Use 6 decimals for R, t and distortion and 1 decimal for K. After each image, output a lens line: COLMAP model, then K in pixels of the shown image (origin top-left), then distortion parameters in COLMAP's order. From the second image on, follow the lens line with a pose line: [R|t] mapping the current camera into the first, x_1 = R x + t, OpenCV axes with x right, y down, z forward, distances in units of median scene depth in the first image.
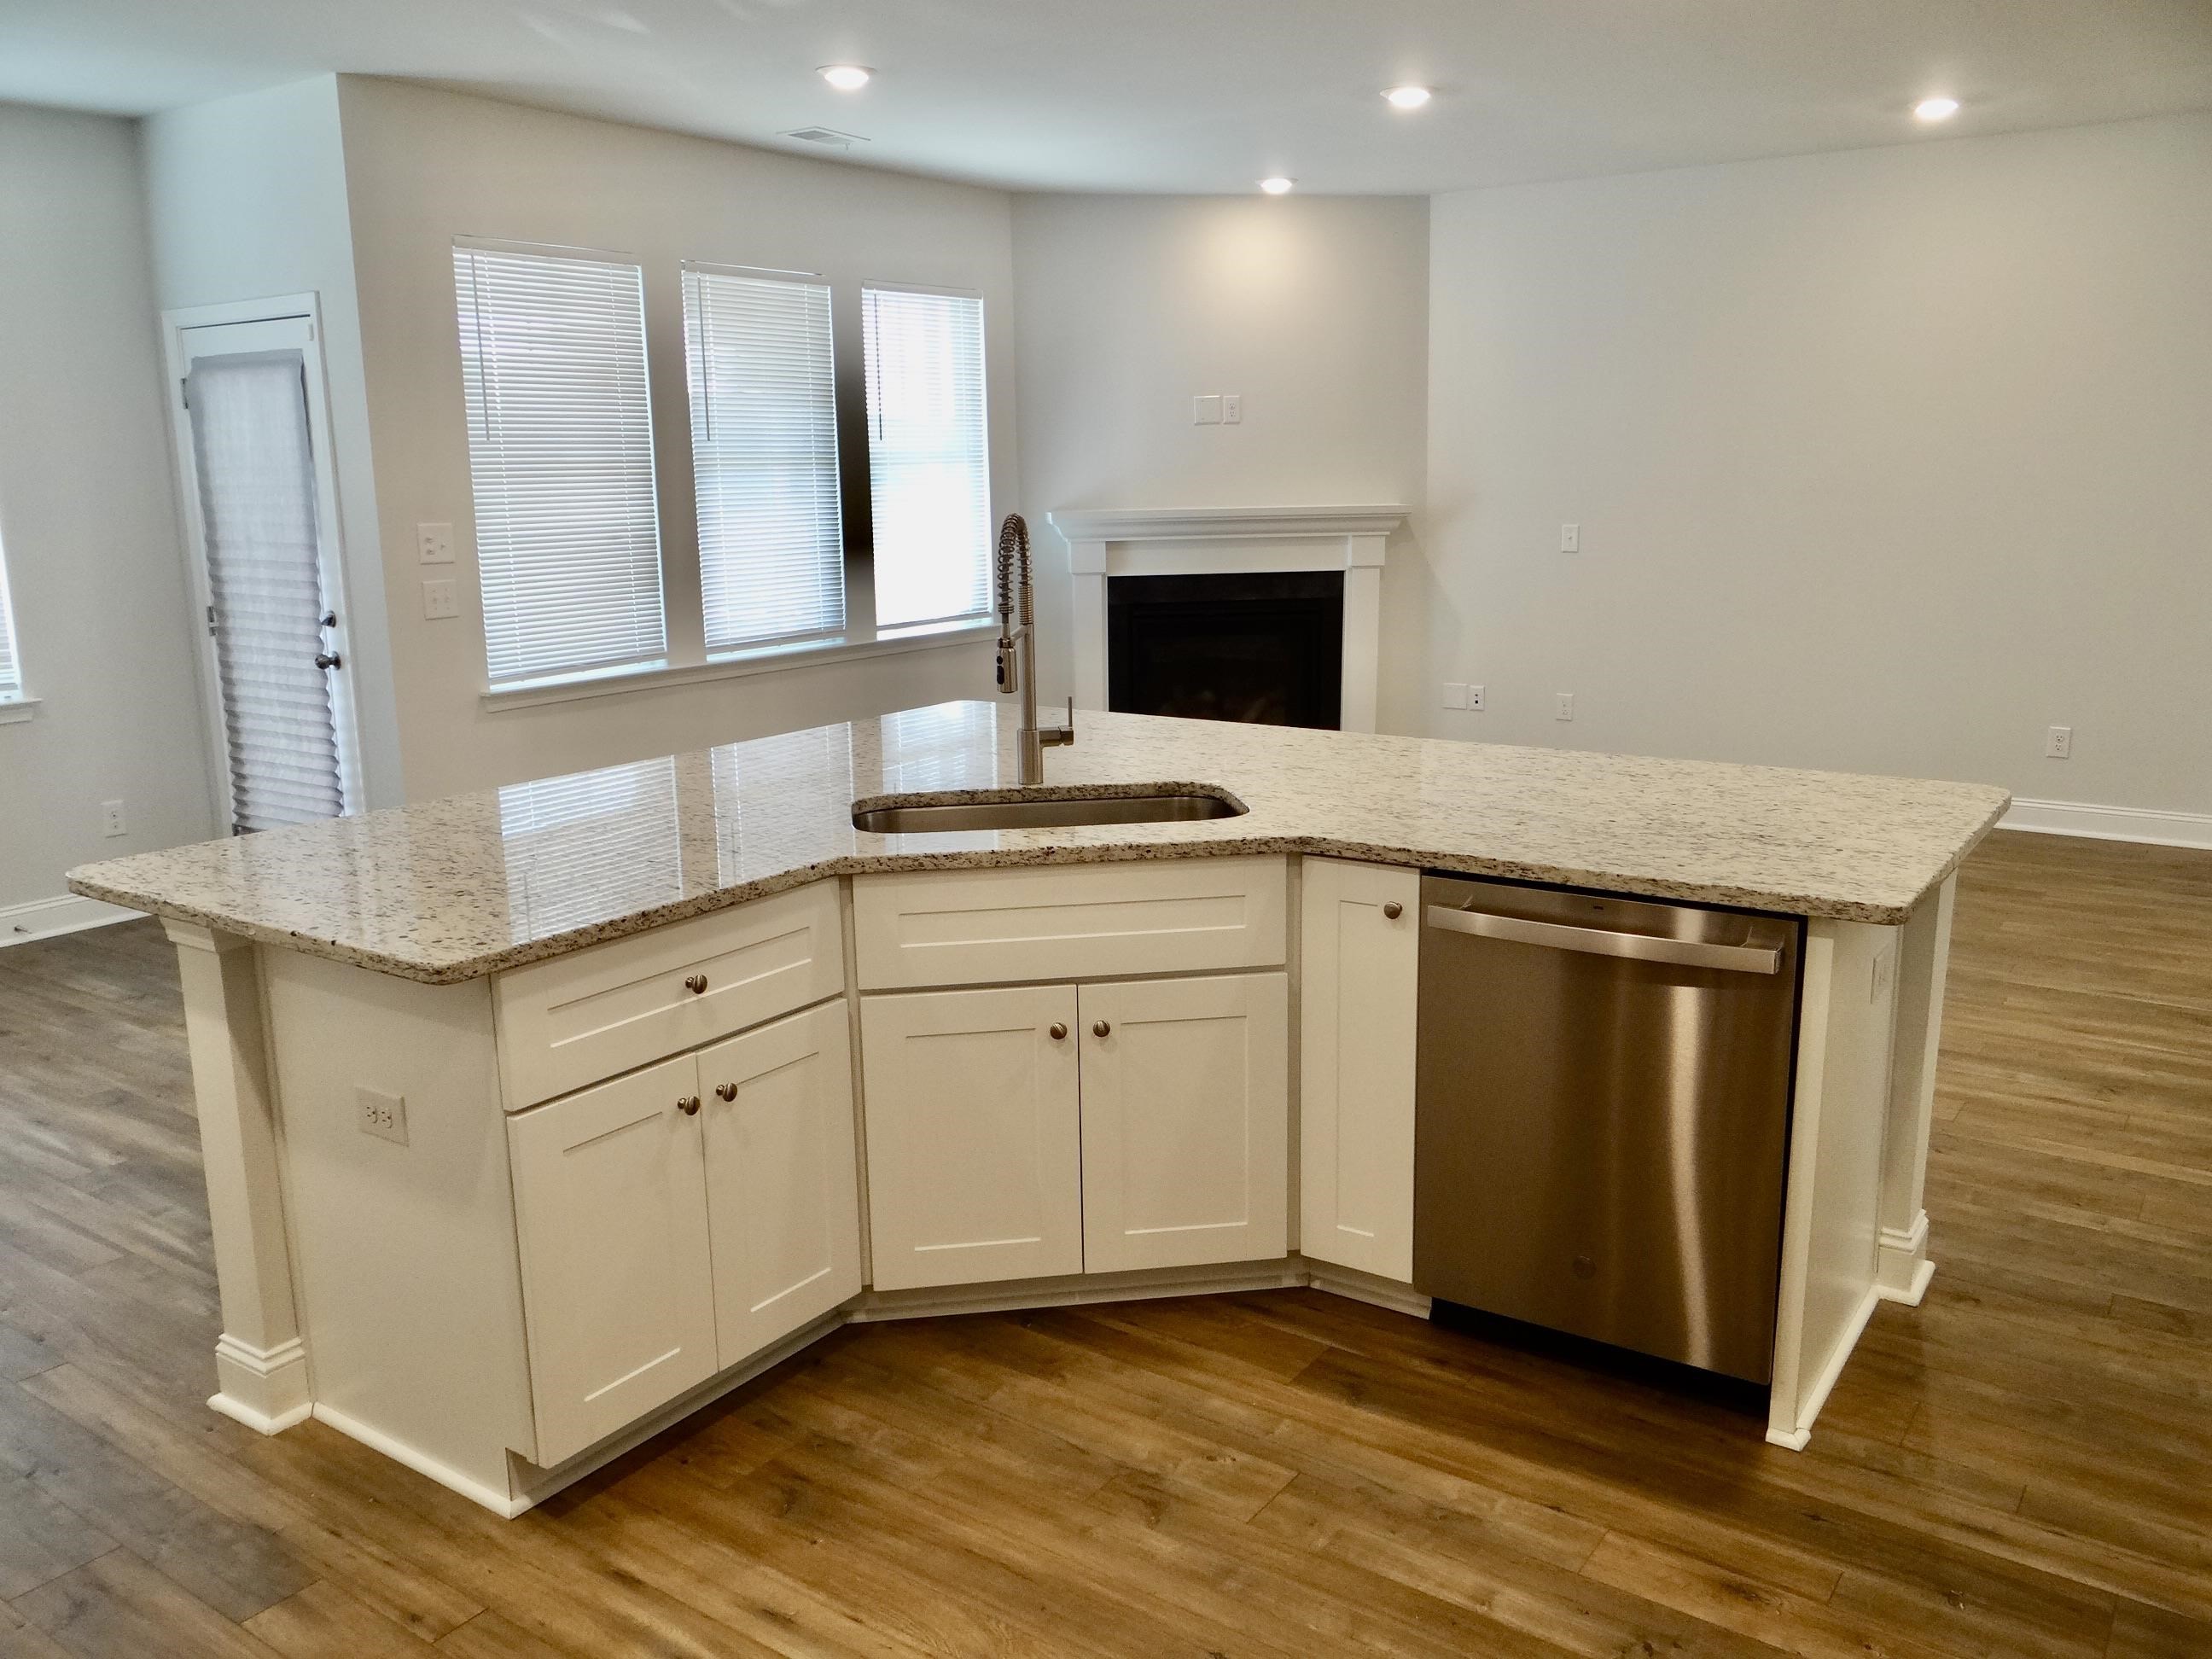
lens RADIAL K [[1748.3, 0, 1106.0], [0, 1748.3, 829.5], [0, 0, 1]] dist [0.004494, 0.003660]
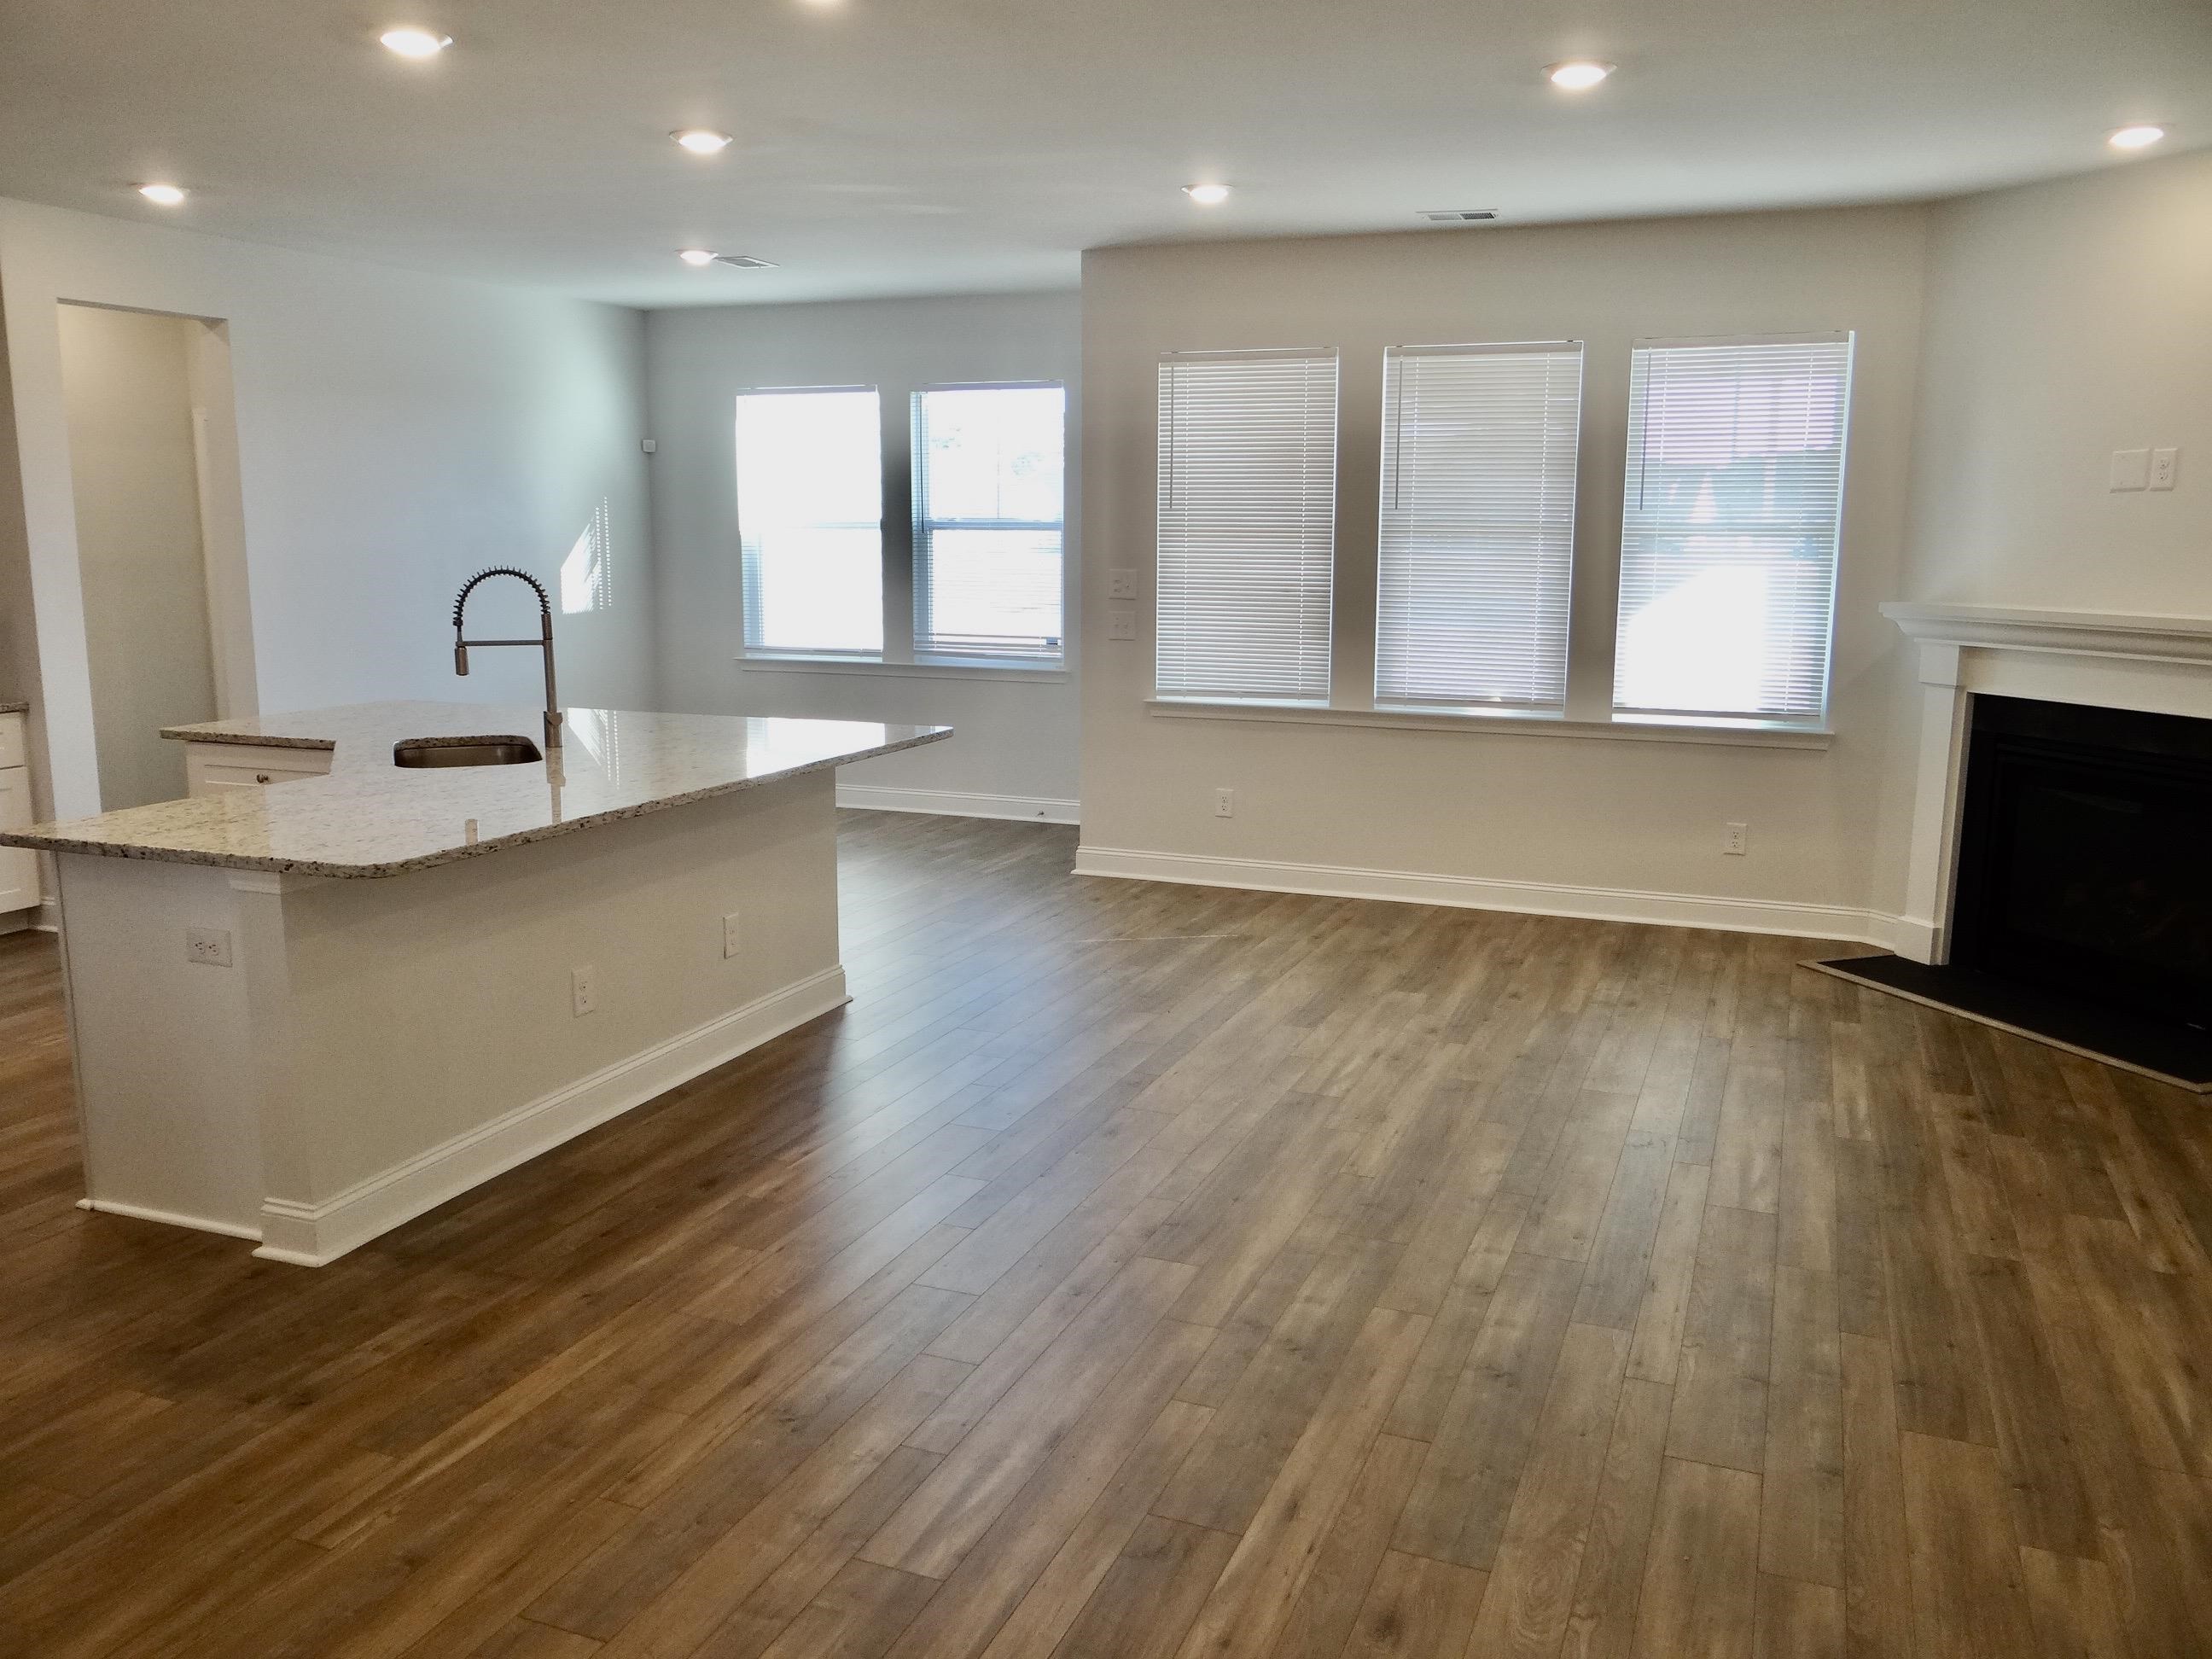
lens RADIAL K [[1752.1, 0, 1104.8], [0, 1752.1, 822.4], [0, 0, 1]] dist [-0.004031, -0.003306]
pose [[0.229344, 0.177225, -0.957075, 0.822633], [-0.215446, 0.968137, 0.127647, -0.136192], [0.949202, 0.176923, 0.260219, 0.590596]]
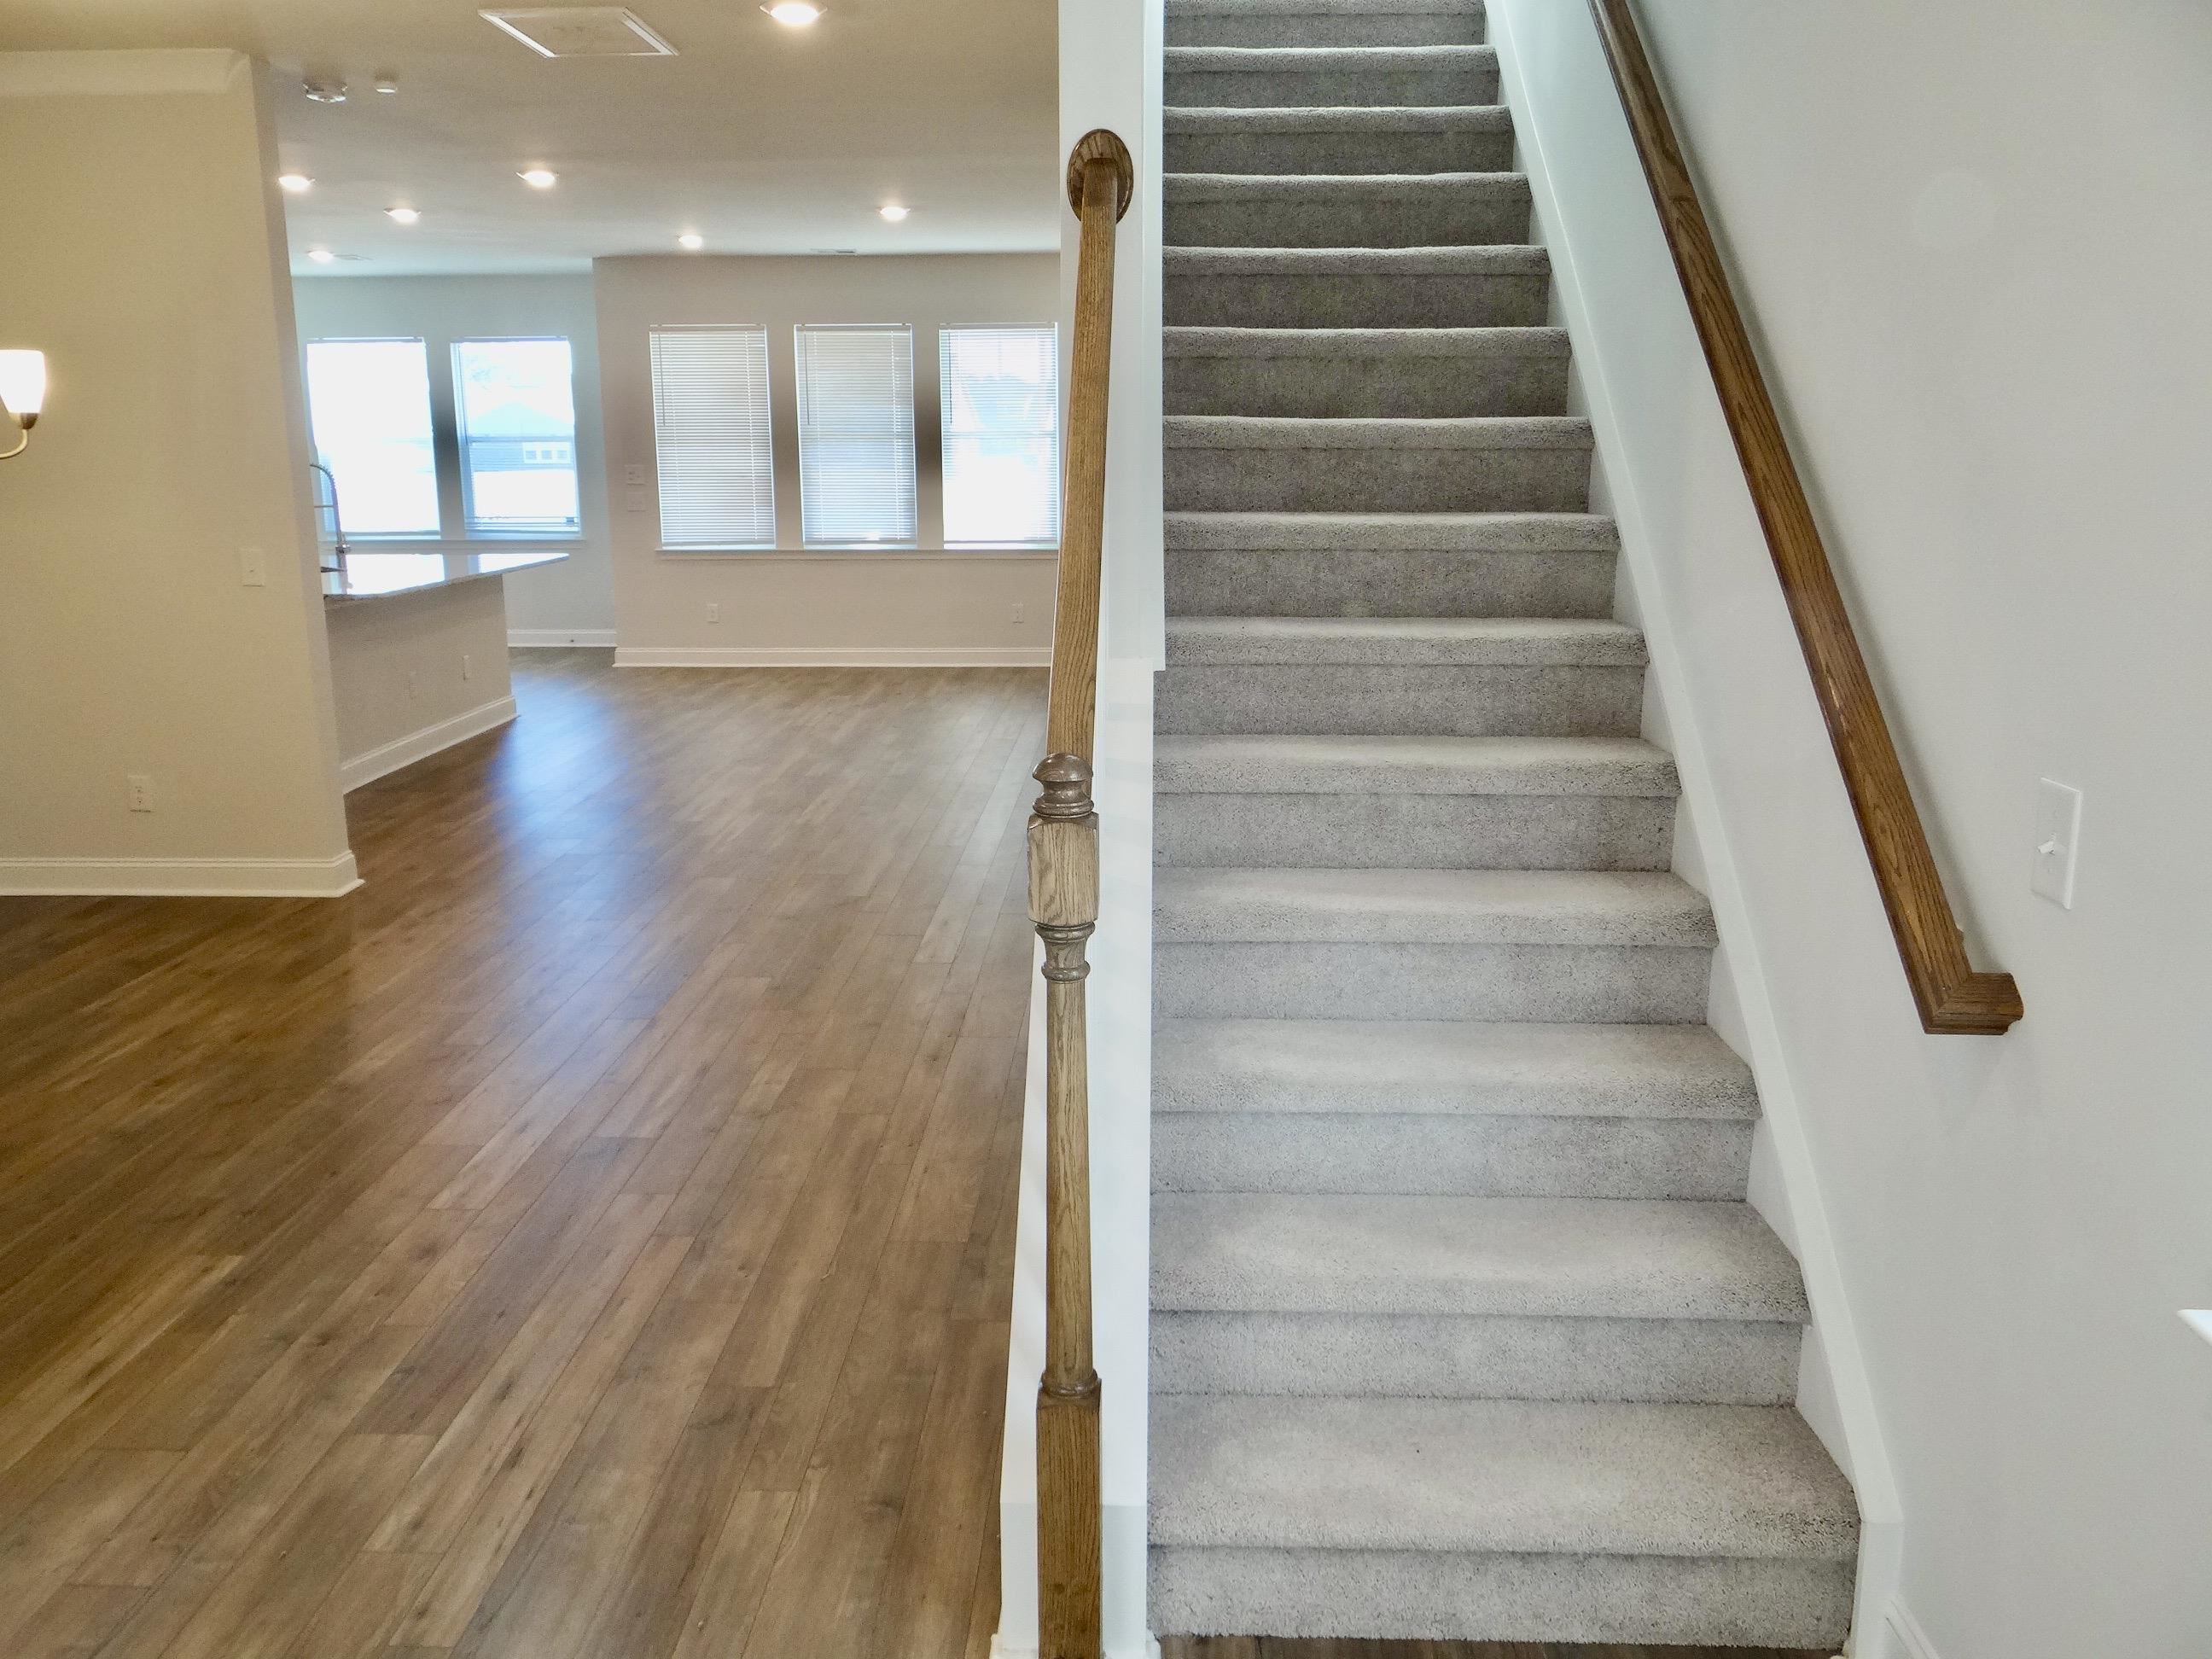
lens RADIAL K [[1752.1, 0, 1104.8], [0, 1752.1, 822.4], [0, 0, 1]] dist [-0.004031, -0.003306]
pose [[0.549018, 0.187419, -0.814526, 1.510423], [-0.178662, 0.978326, 0.104685, -0.066336], [0.816492, 0.088051, 0.570603, 0.262876]]
